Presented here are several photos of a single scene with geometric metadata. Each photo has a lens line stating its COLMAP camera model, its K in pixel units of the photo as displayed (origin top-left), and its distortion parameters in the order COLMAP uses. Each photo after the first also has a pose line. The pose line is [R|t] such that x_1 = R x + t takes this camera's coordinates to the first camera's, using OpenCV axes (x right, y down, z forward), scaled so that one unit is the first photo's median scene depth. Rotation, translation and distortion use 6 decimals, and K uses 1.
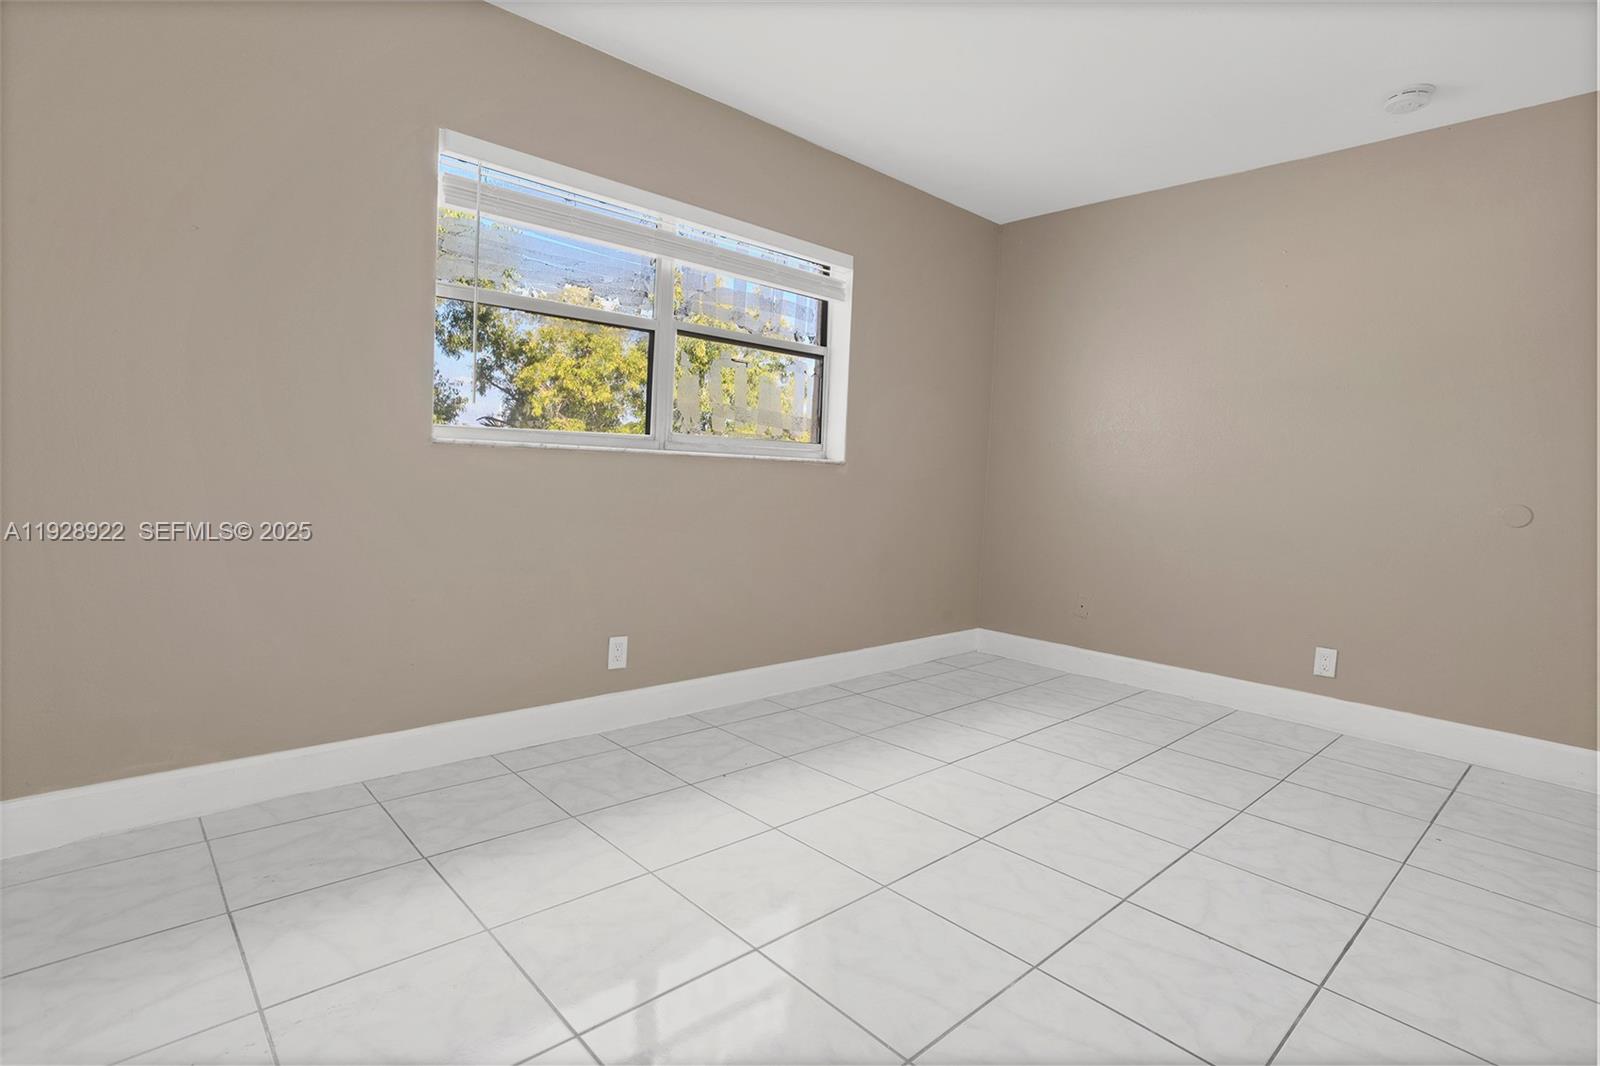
lens RADIAL K [[800.2, 0, 804.6], [0, 800.2, 505.5], [0, 0, 1]] dist [-0.043360, 0.025497]
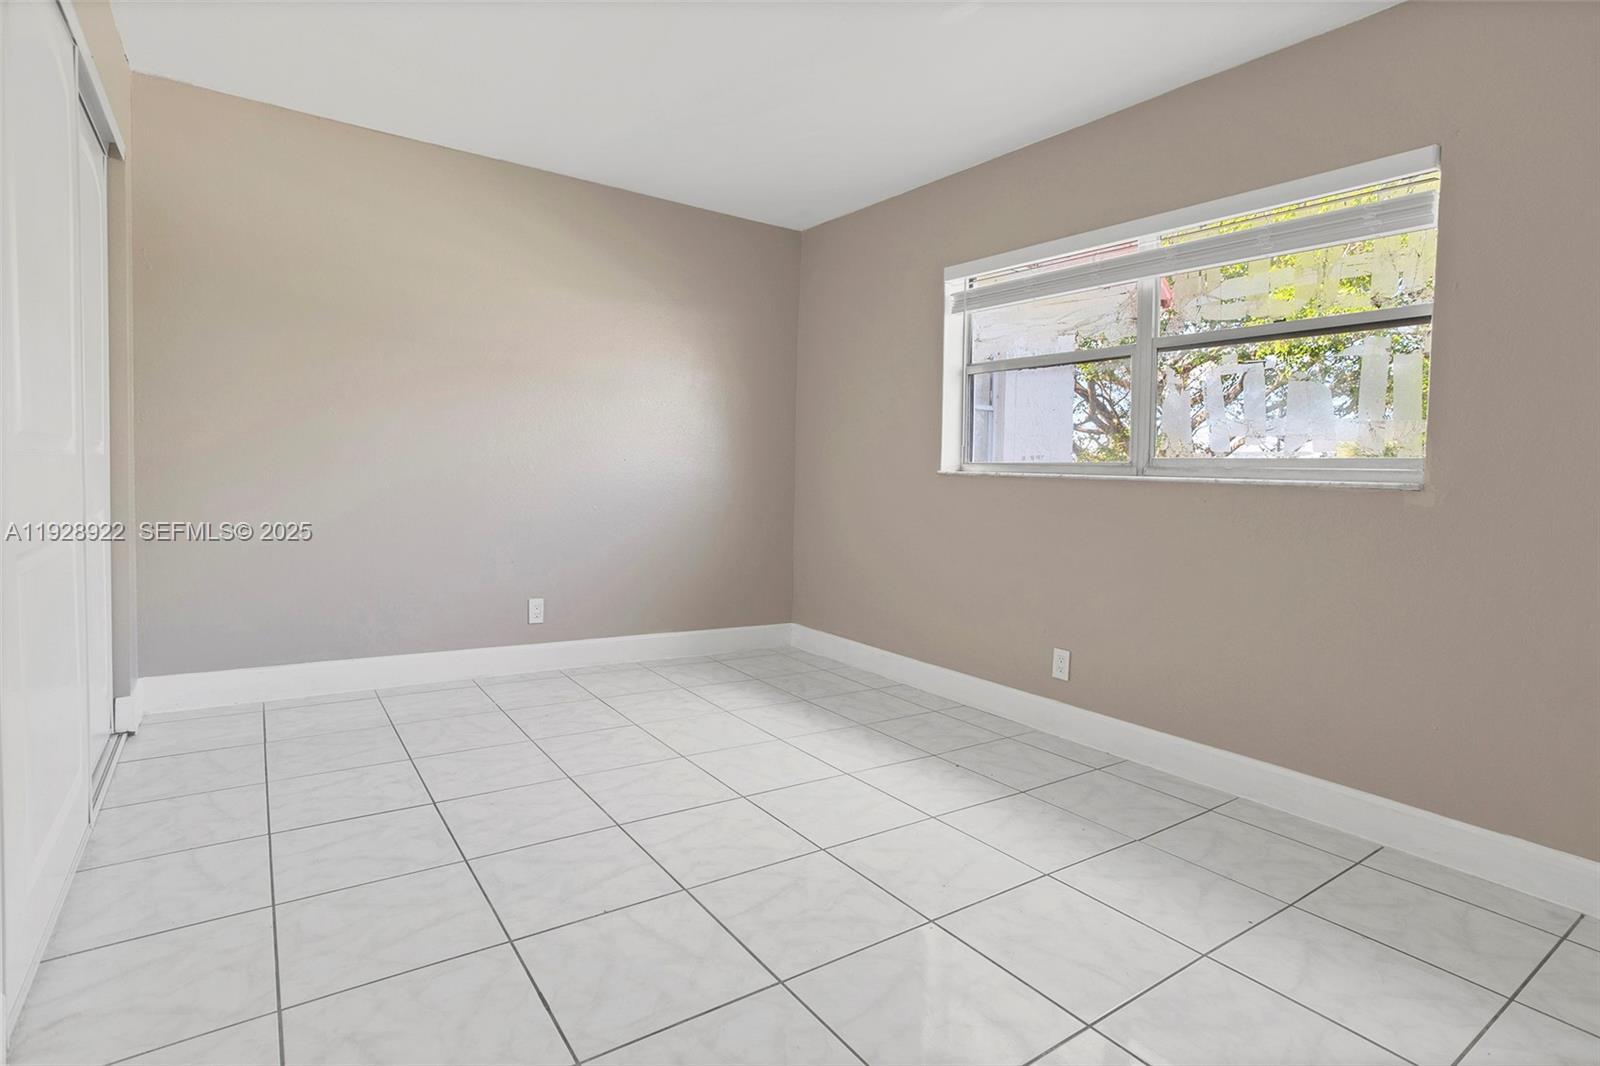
lens RADIAL K [[800.2, 0, 804.6], [0, 800.2, 505.5], [0, 0, 1]] dist [-0.043360, 0.025497]
pose [[-0.125362, -0.005968, -0.992093, 0.887735], [-0.080800, 0.996721, 0.004214, -0.006017], [0.988815, 0.080689, -0.125433, 0.785573]]
